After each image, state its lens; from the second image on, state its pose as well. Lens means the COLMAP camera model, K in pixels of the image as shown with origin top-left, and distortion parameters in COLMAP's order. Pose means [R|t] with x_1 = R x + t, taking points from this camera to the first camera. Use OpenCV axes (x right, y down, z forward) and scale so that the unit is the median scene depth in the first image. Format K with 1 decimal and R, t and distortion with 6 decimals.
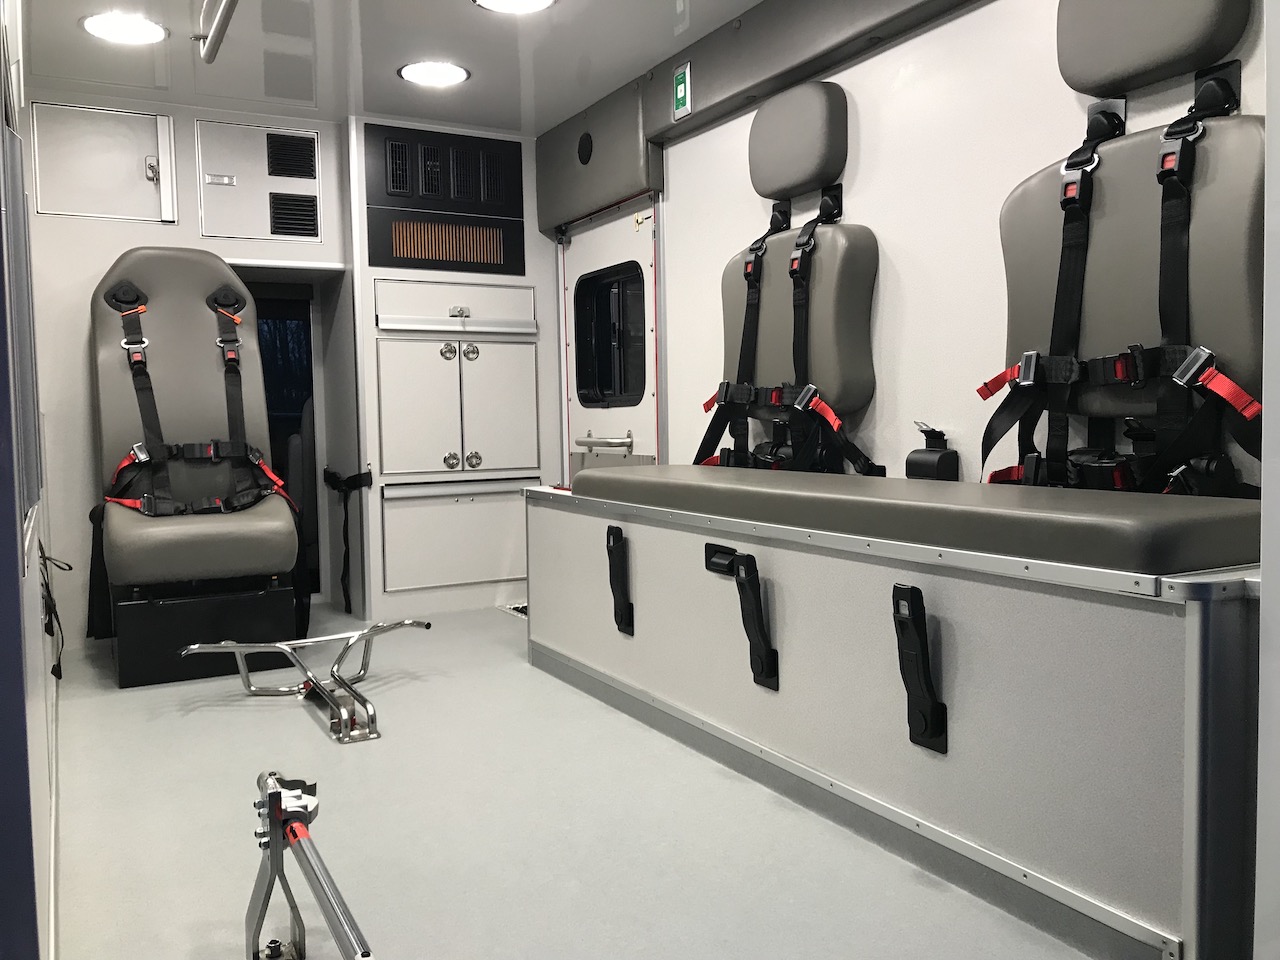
lens RADIAL K [[1044.7, 0, 640.0], [0, 1044.7, 480.0], [0, 0, 1]] dist [0.008040, -0.013231]
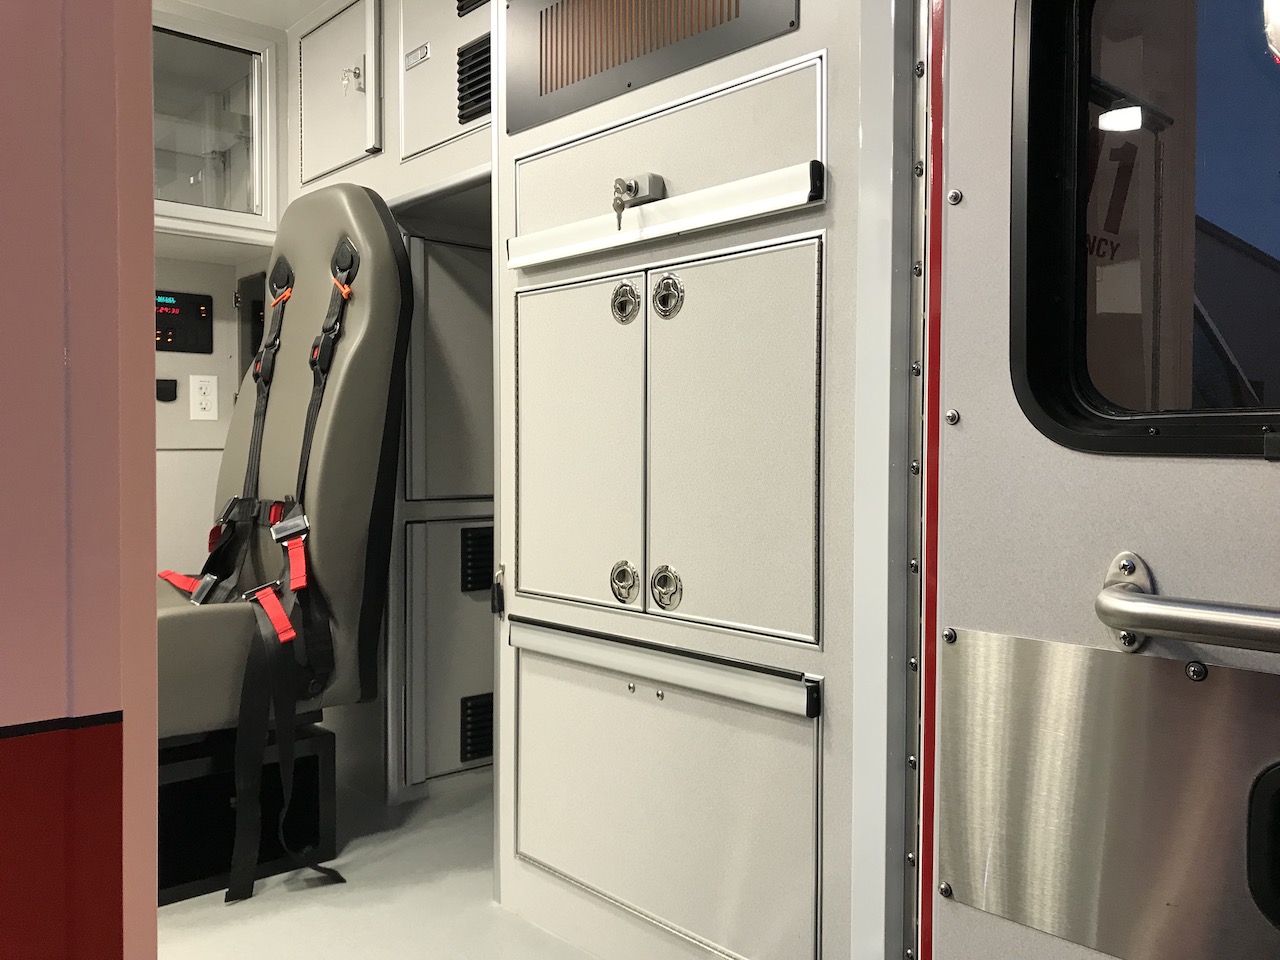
lens RADIAL K [[1044.7, 0, 640.0], [0, 1044.7, 480.0], [0, 0, 1]] dist [0.008040, -0.013231]
pose [[0.219161, 0.050435, -0.974384, 0.217236], [-0.063288, 0.997295, 0.037386, -0.078701], [0.973634, 0.053473, 0.221760, 1.009063]]
